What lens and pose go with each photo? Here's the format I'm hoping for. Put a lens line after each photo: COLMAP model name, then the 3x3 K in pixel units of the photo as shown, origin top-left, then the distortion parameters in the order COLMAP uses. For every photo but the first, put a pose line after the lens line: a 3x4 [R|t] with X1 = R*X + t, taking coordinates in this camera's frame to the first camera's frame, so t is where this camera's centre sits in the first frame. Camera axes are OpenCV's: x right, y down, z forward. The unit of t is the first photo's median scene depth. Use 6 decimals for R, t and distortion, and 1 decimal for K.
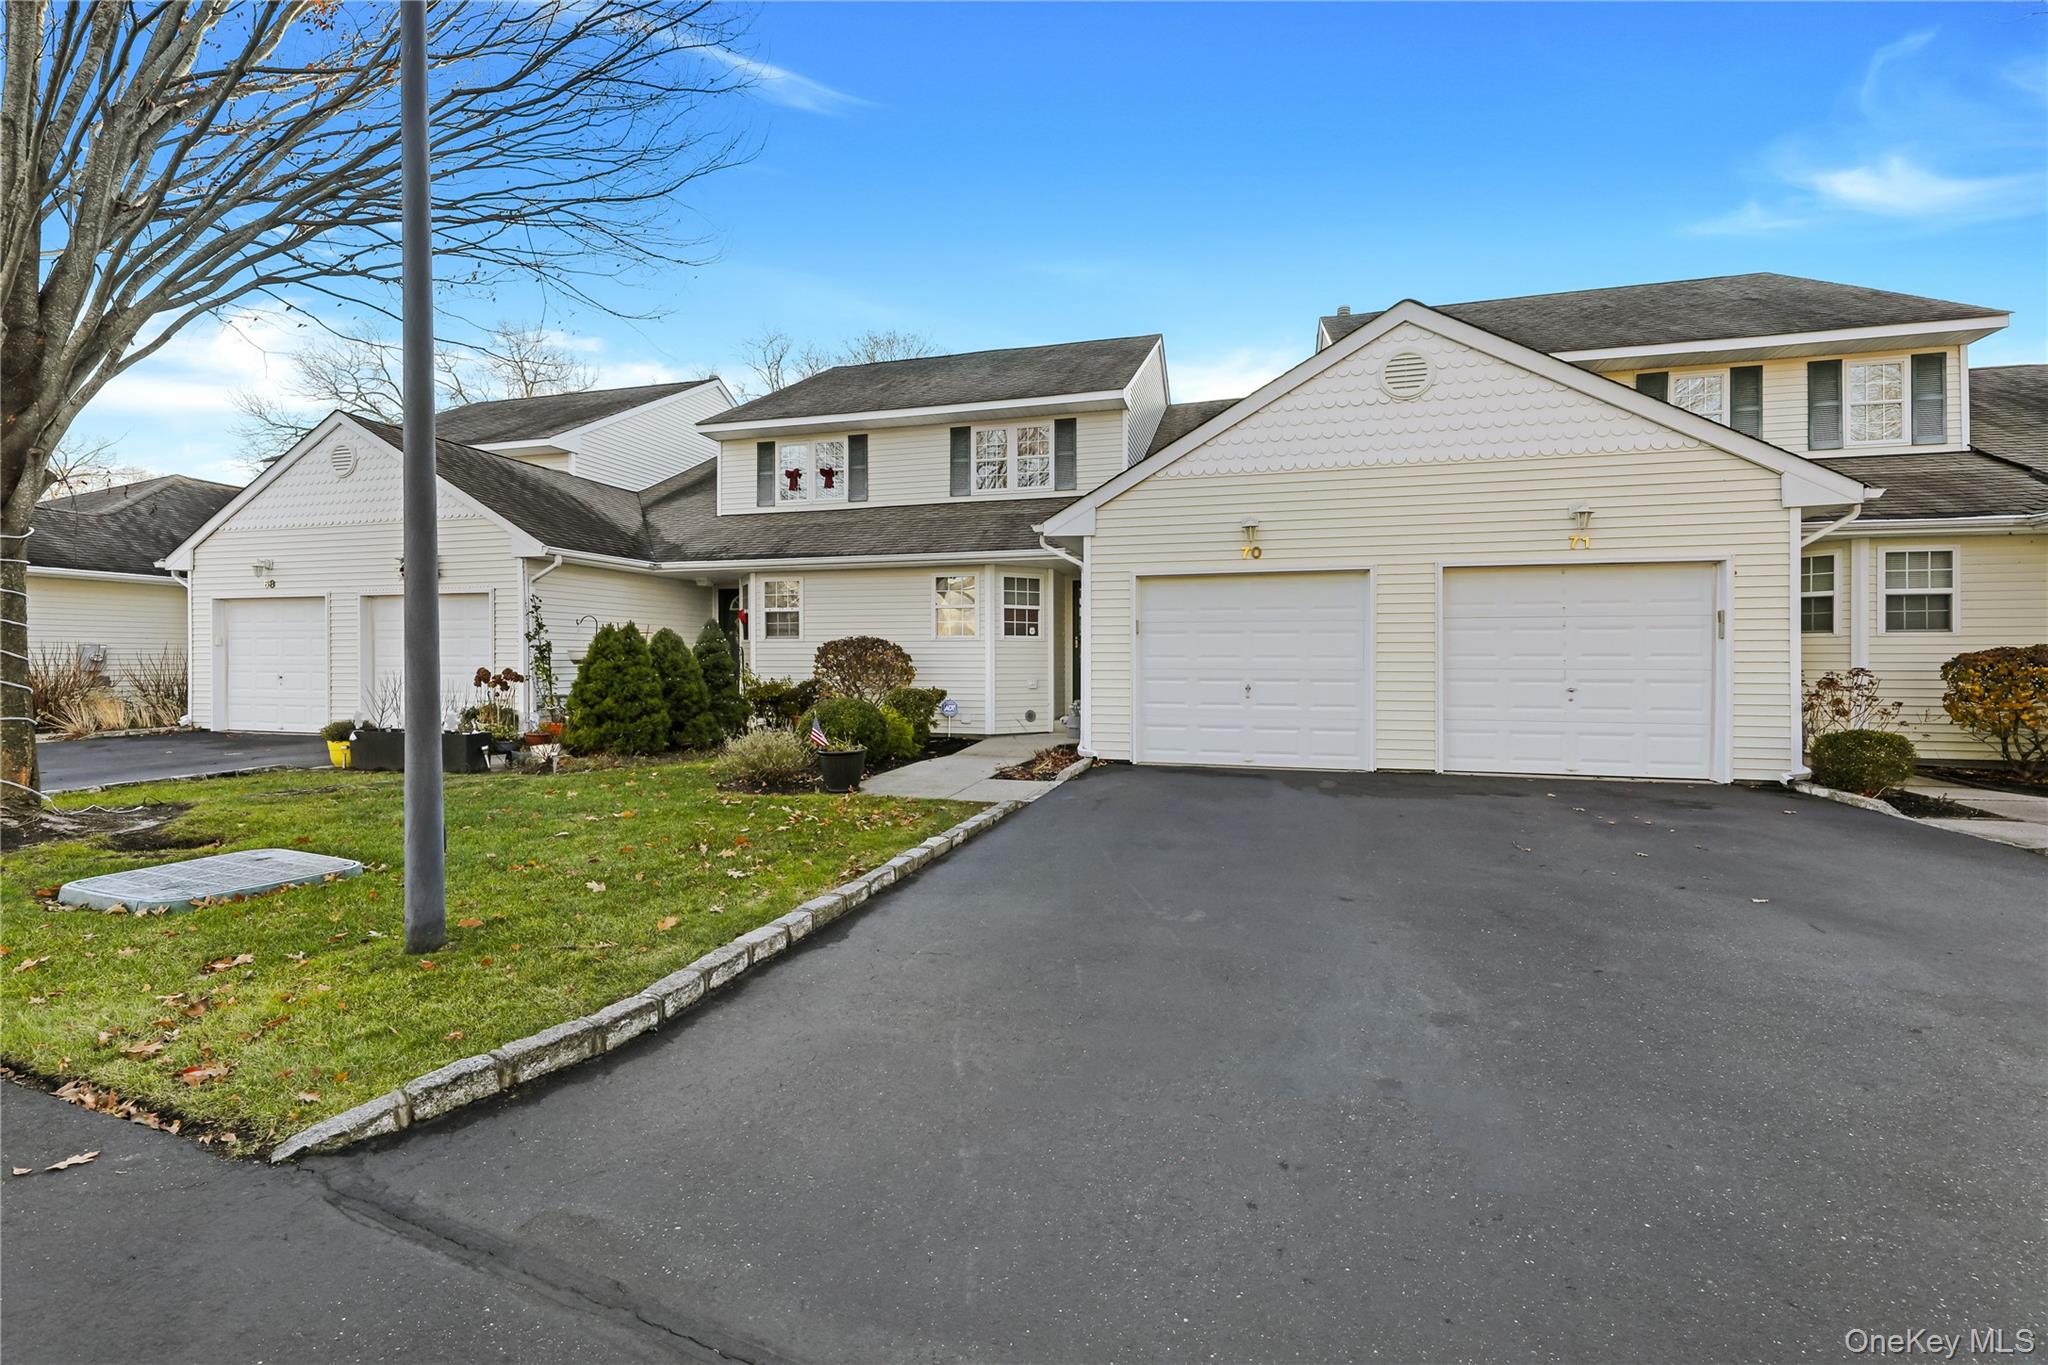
lens RADIAL K [[836.3, 0, 1010.7], [0, 836.3, 671.7], [0, 0, 1]] dist [-0.002790, -0.001223]
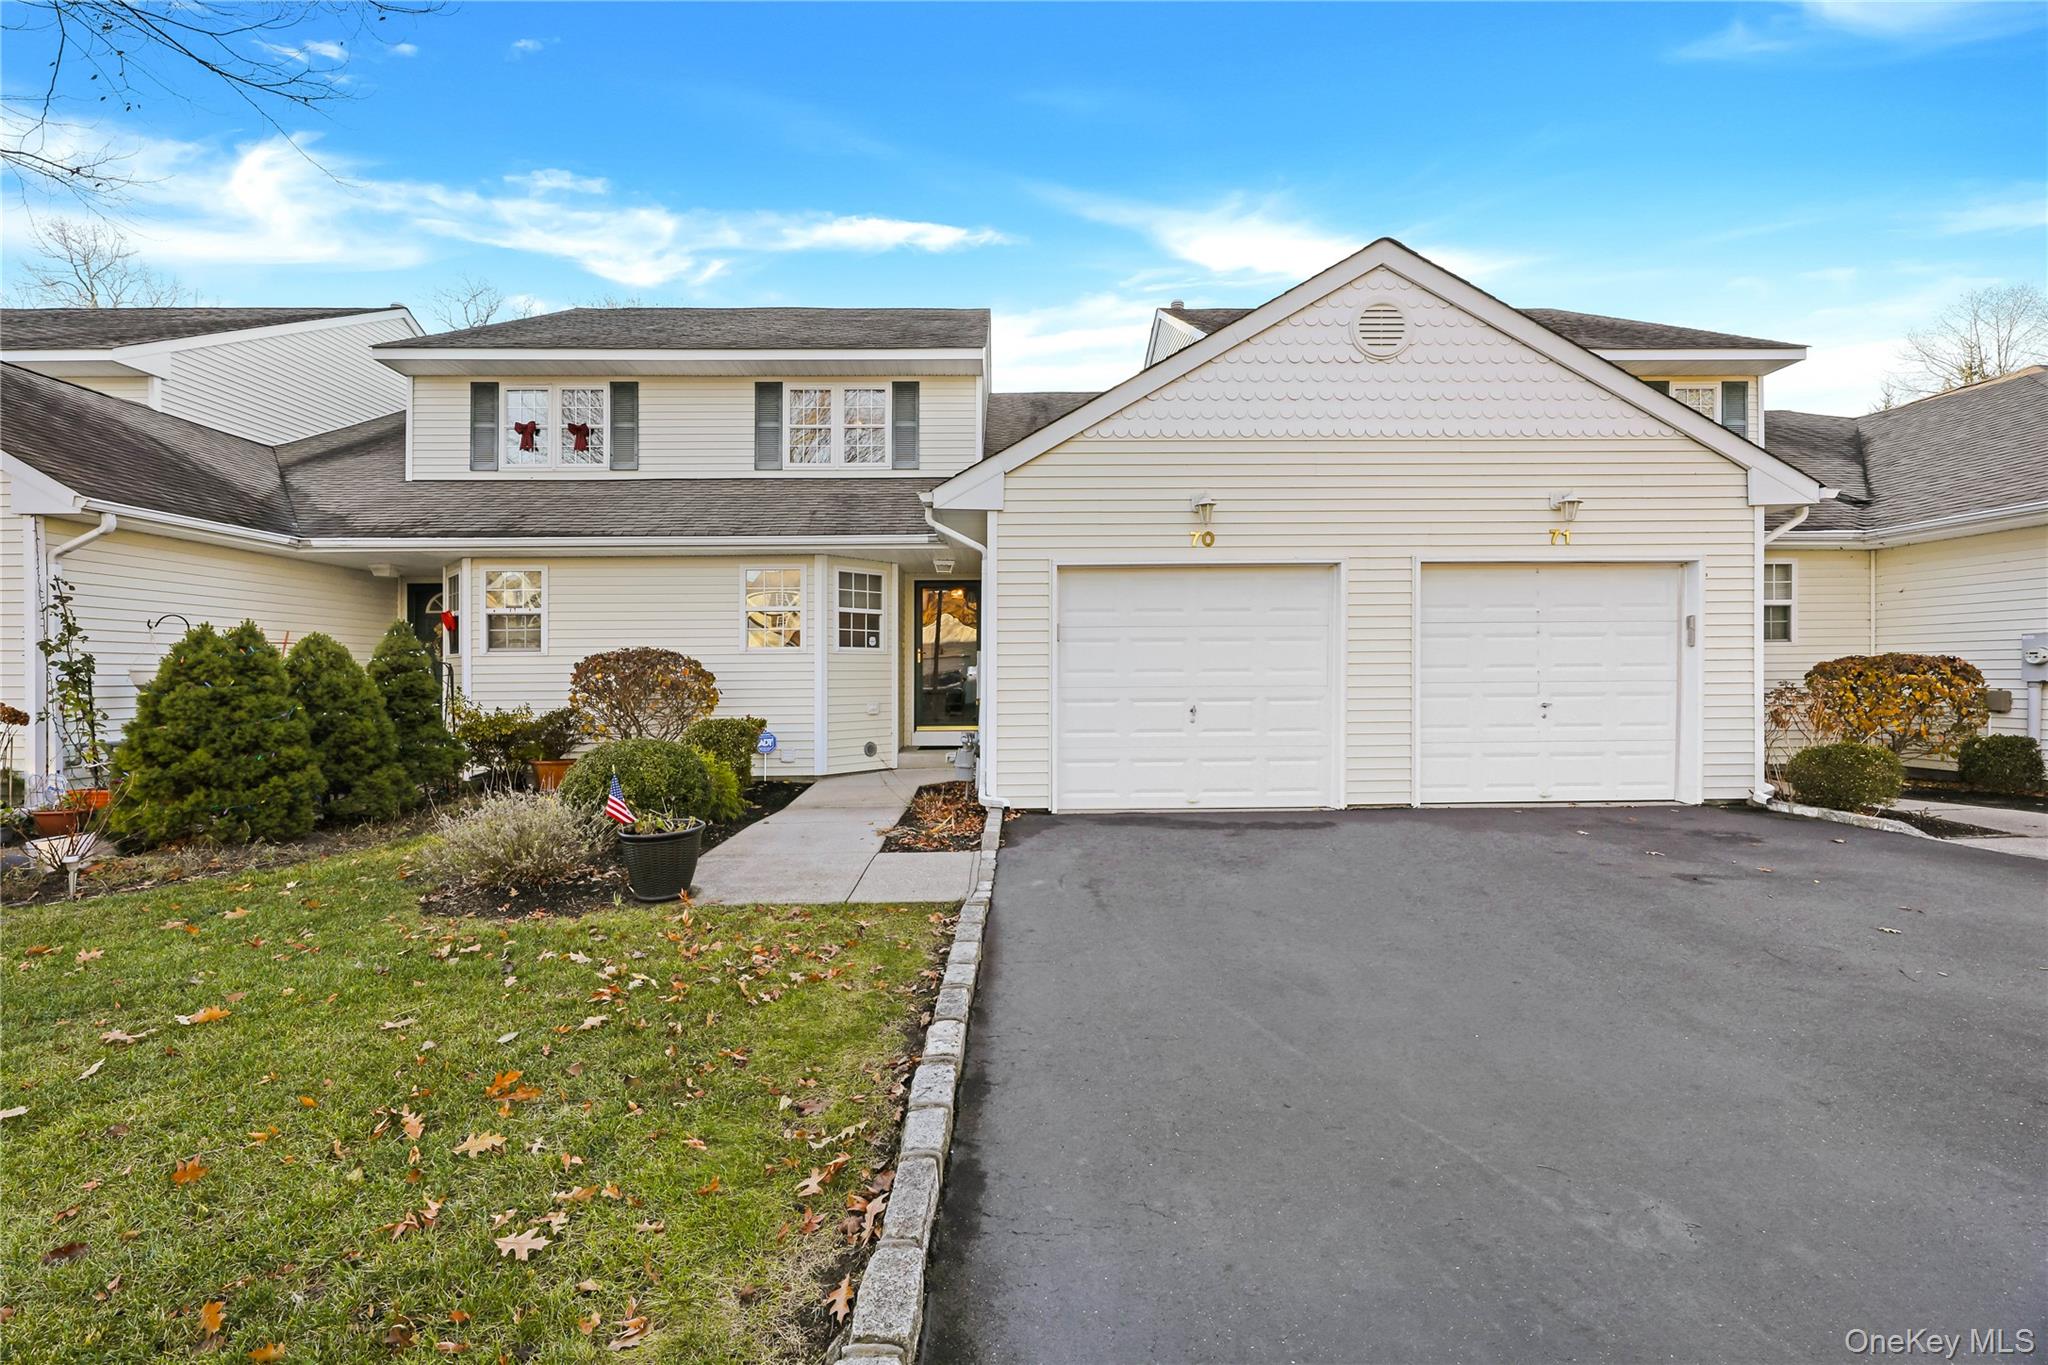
lens RADIAL K [[836.3, 0, 1004.8], [0, 836.3, 669.2], [0, 0, 1]] dist [-0.002790, -0.001223]
pose [[0.956902, -0.006990, 0.290327, -0.106532], [0.014161, 0.999644, -0.022606, -0.003658], [-0.290066, 0.025743, 0.956660, 0.265933]]
